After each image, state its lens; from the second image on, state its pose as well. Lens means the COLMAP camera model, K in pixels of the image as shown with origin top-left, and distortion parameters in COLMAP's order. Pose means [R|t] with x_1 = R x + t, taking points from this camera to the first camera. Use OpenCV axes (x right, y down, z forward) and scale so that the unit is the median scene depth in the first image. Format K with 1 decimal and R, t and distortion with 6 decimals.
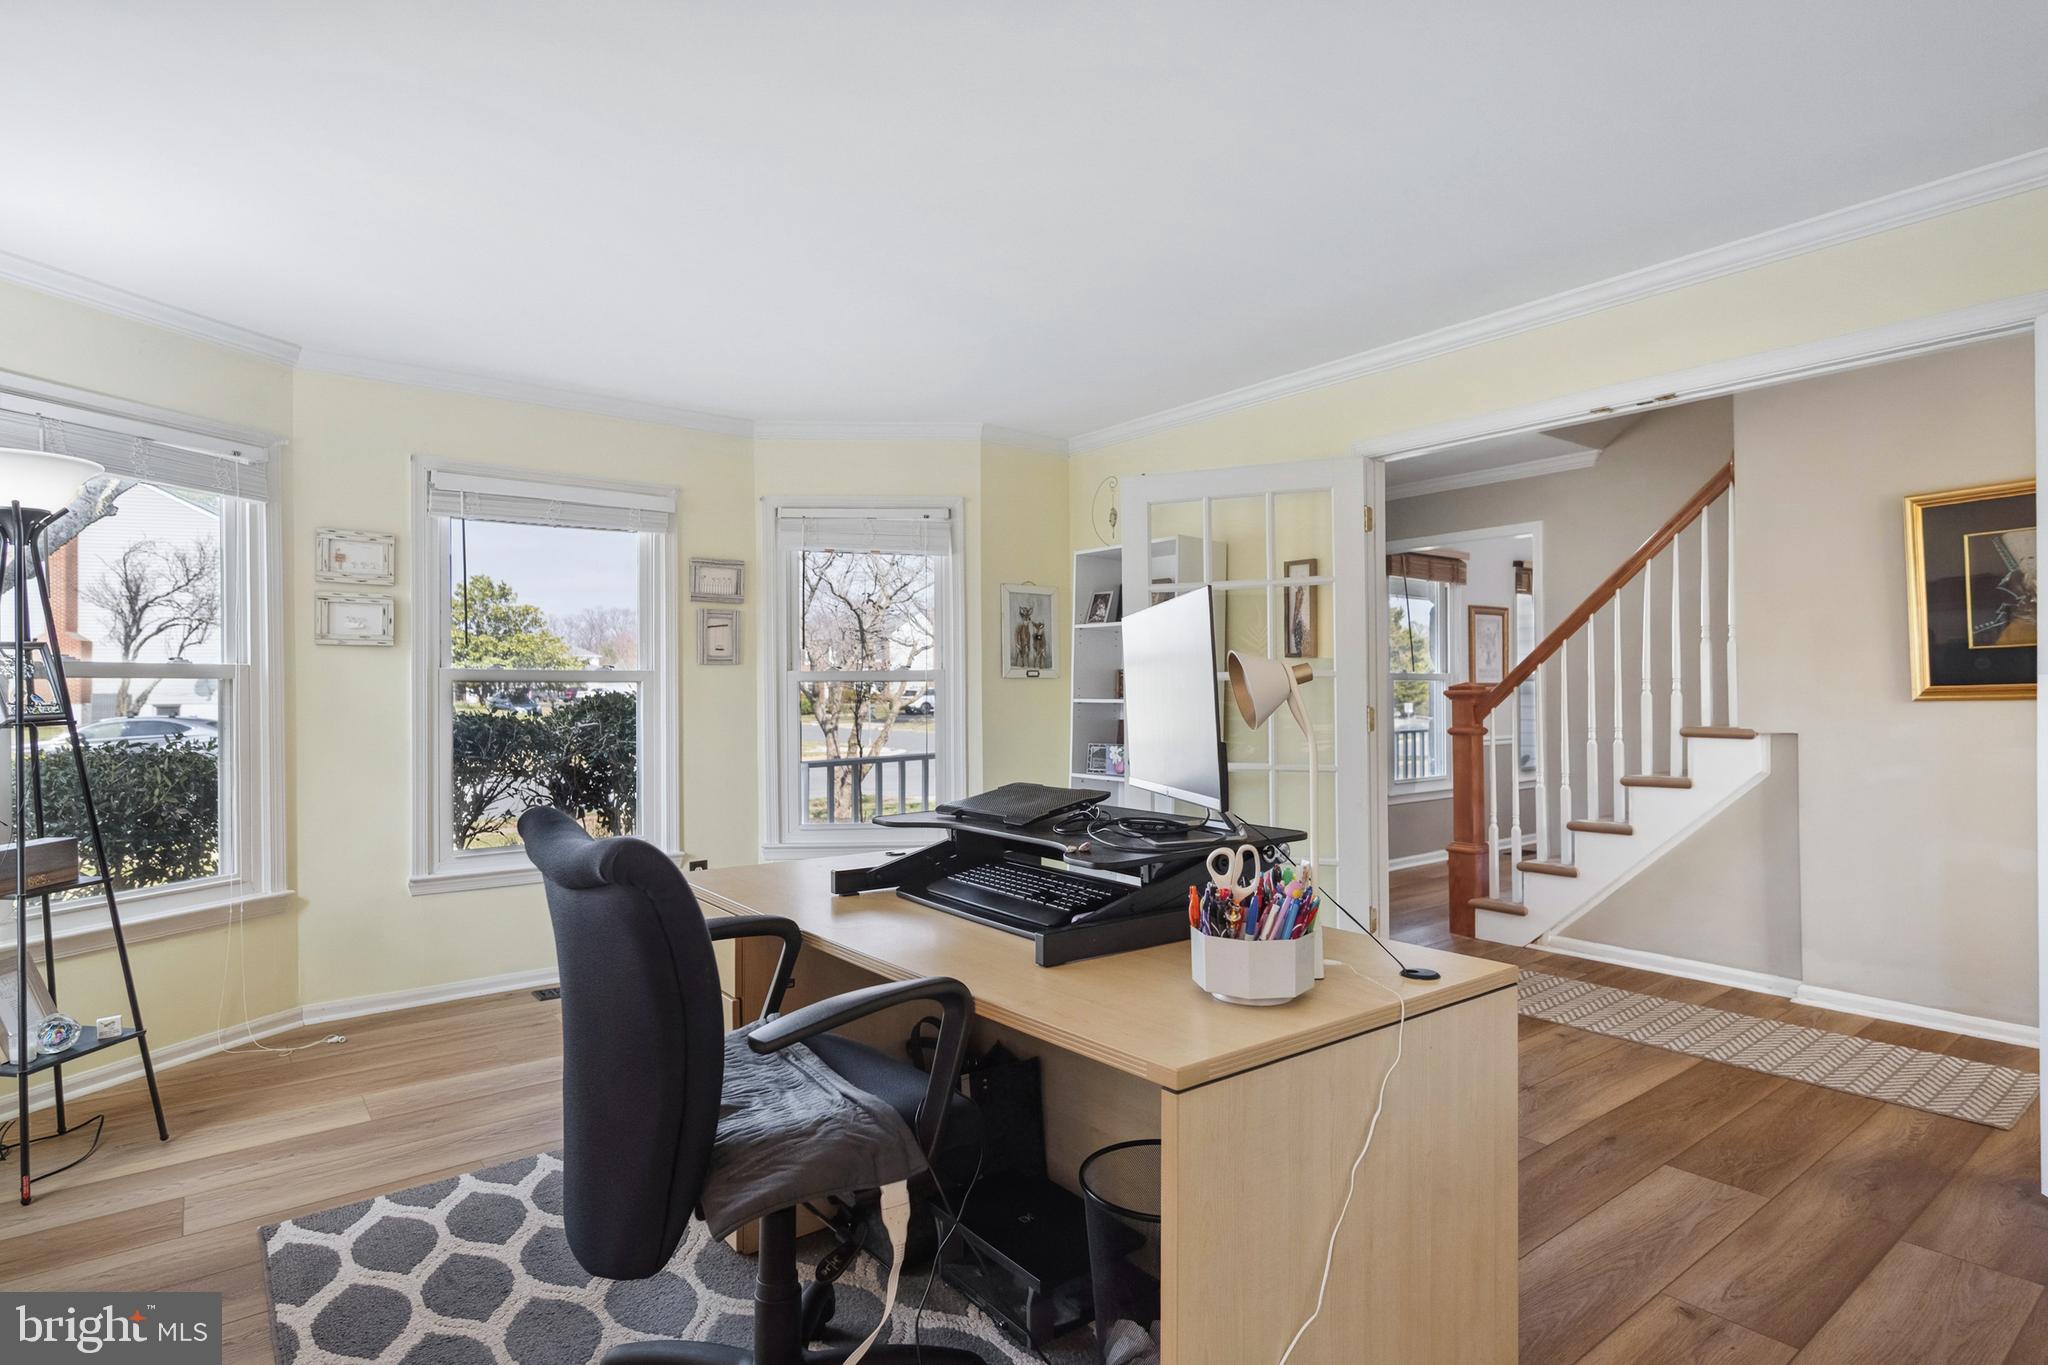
lens RADIAL K [[1007.1, 0, 1027.4], [0, 1007.1, 687.2], [0, 0, 1]] dist [-0.007522, 0.003041]
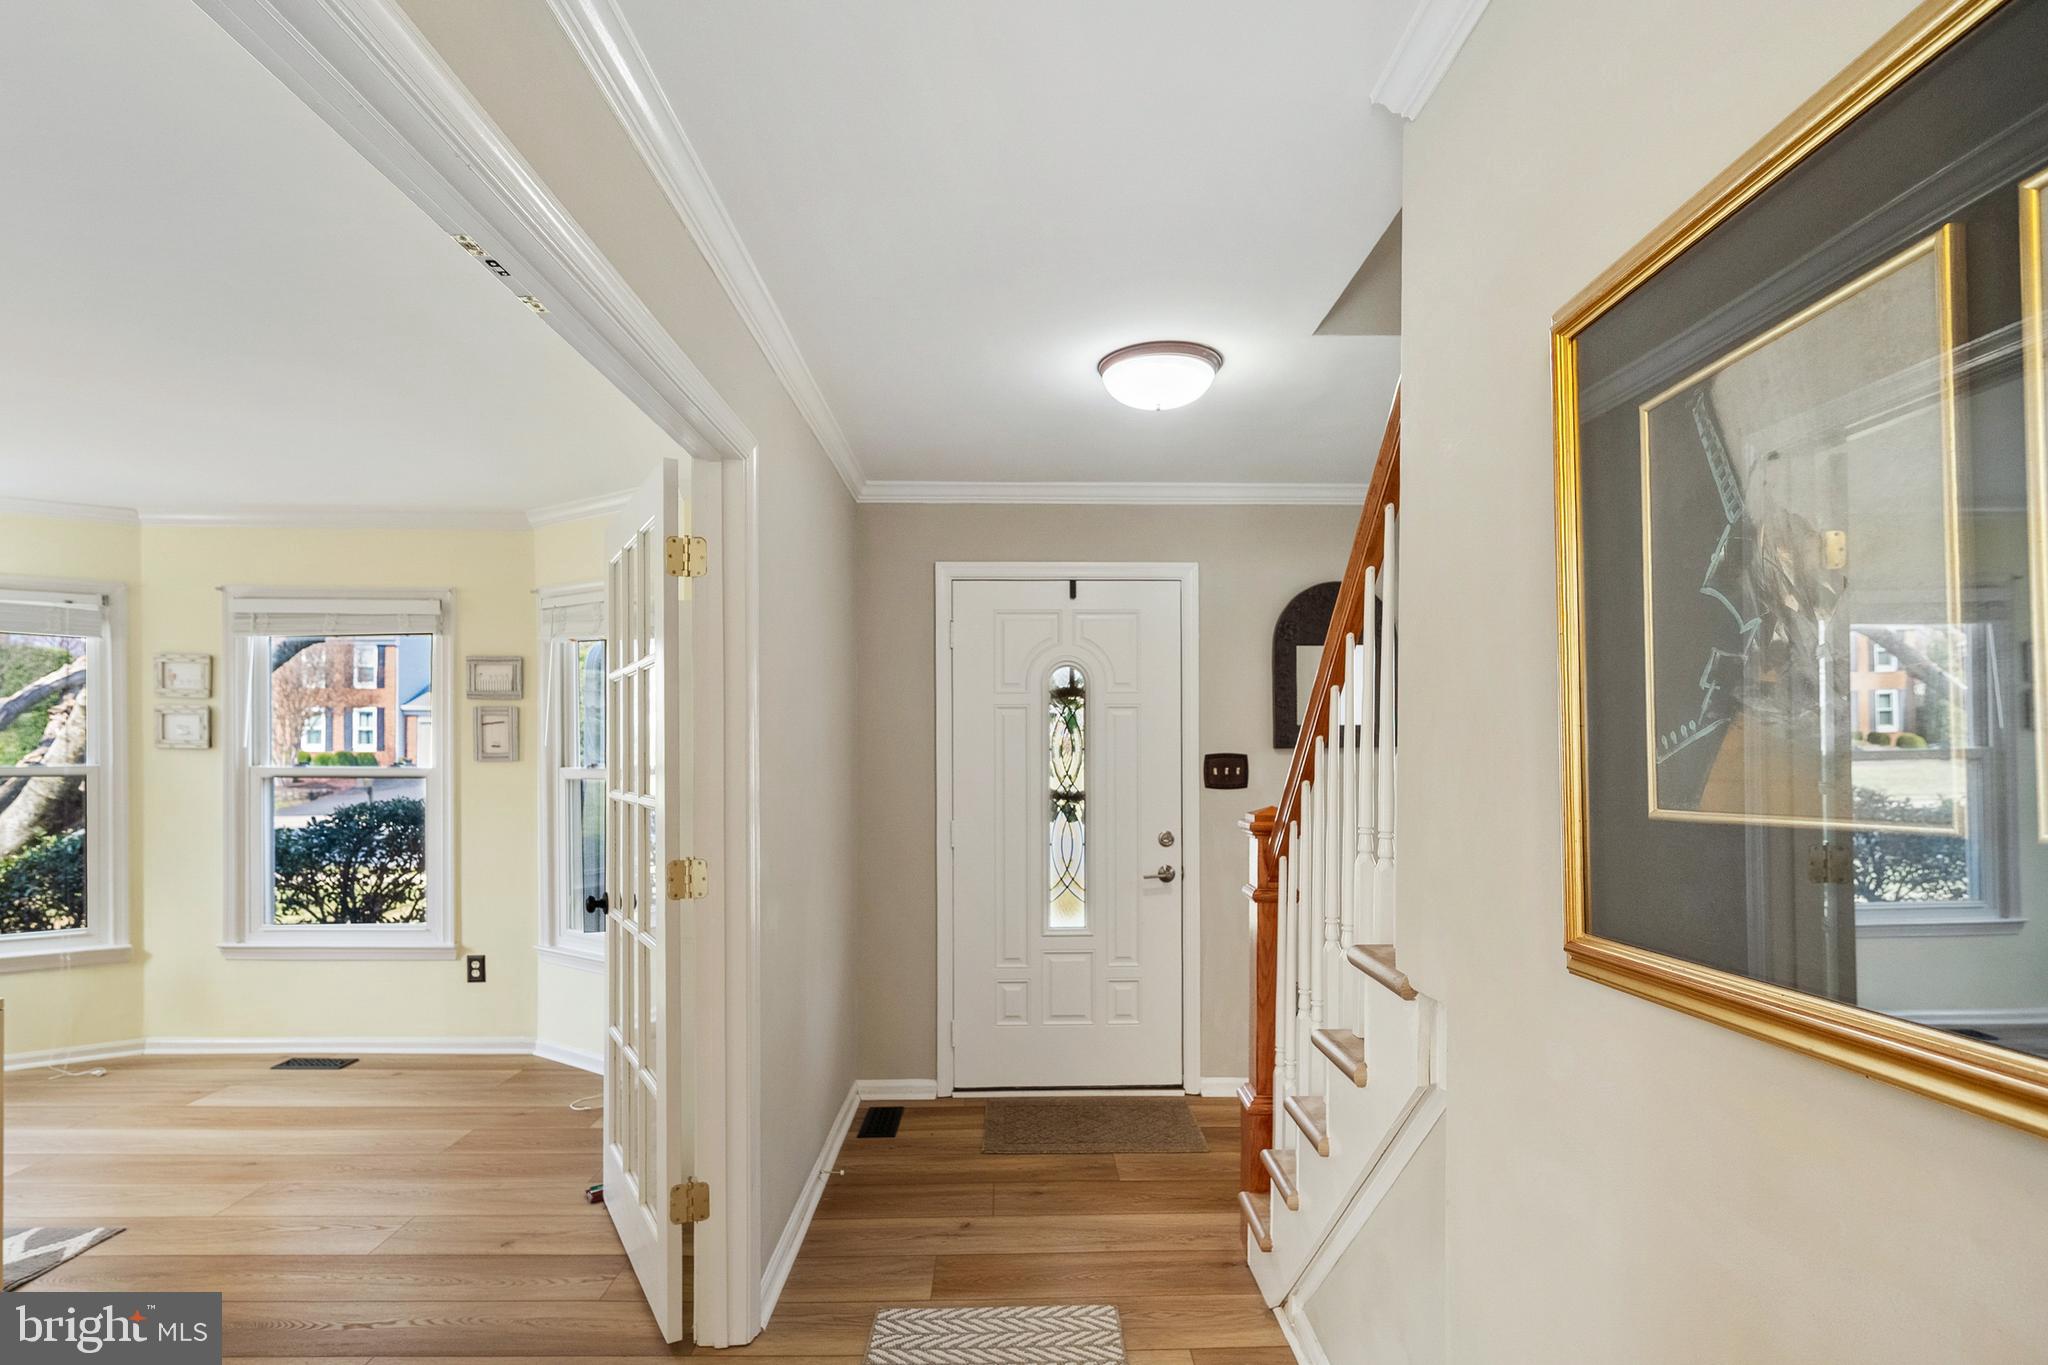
lens RADIAL K [[995.4, 0, 1037.2], [0, 995.4, 757.4], [0, 0, 1]] dist [-0.002322, -0.000982]
pose [[0.818647, 0.011518, -0.574182, 0.887627], [-0.003911, 0.999887, 0.014483, -0.053872], [0.574284, -0.009611, 0.818600, 0.628533]]
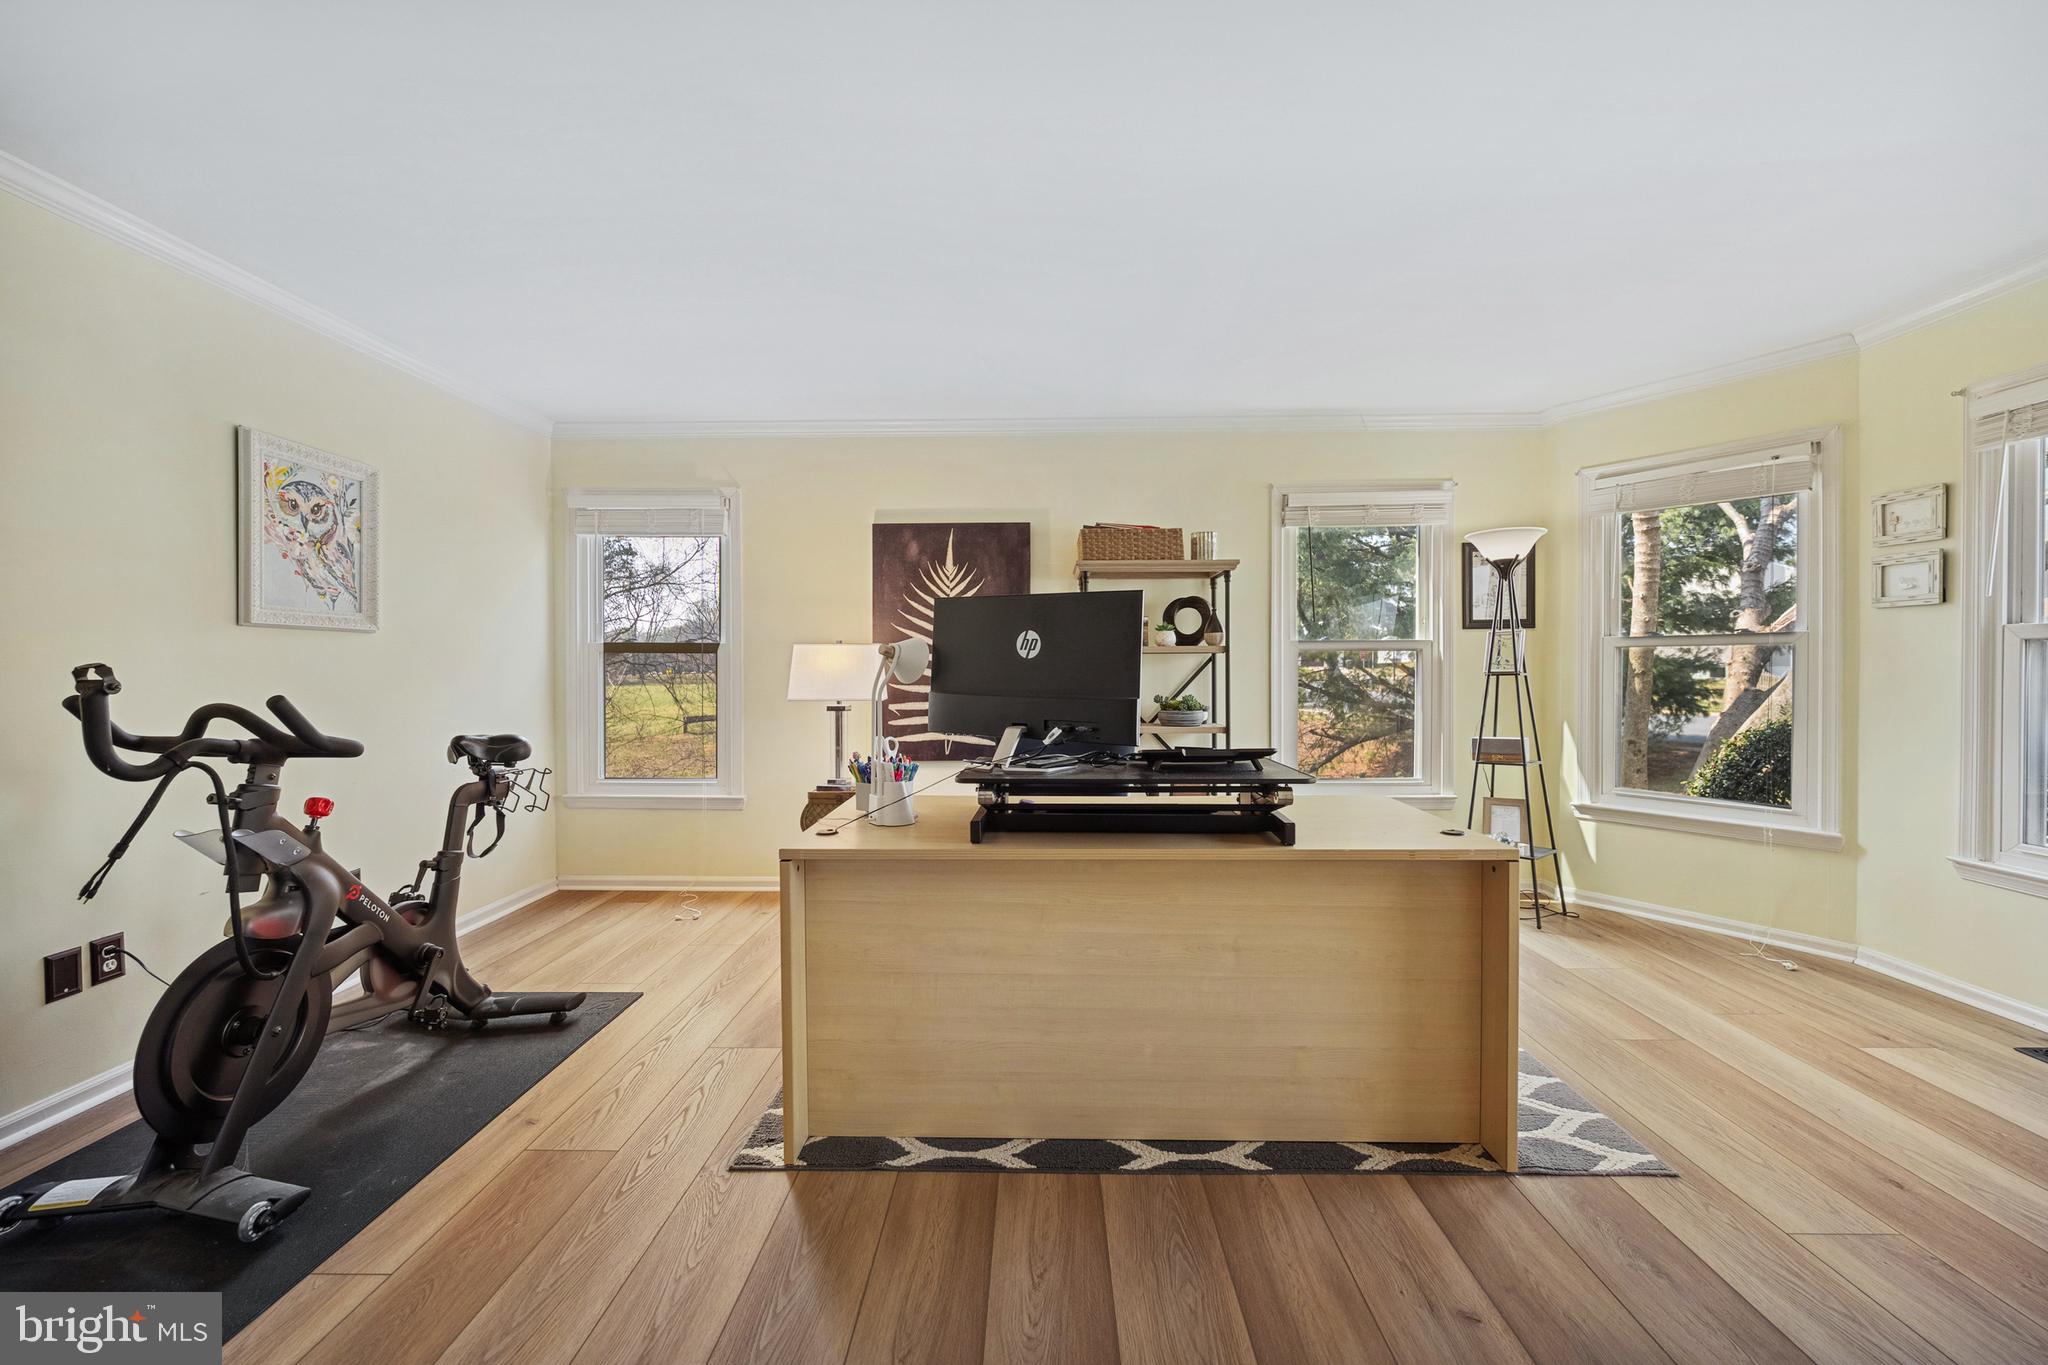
lens RADIAL K [[813.9, 0, 1016.2], [0, 813.9, 679.3], [0, 0, 1]] dist [0.001241, 0.000044]
pose [[-0.629956, 0.023966, -0.776261, 0.518739], [0.017676, 0.999707, 0.016520, 0.000976], [0.776429, -0.003314, -0.630196, 0.847975]]
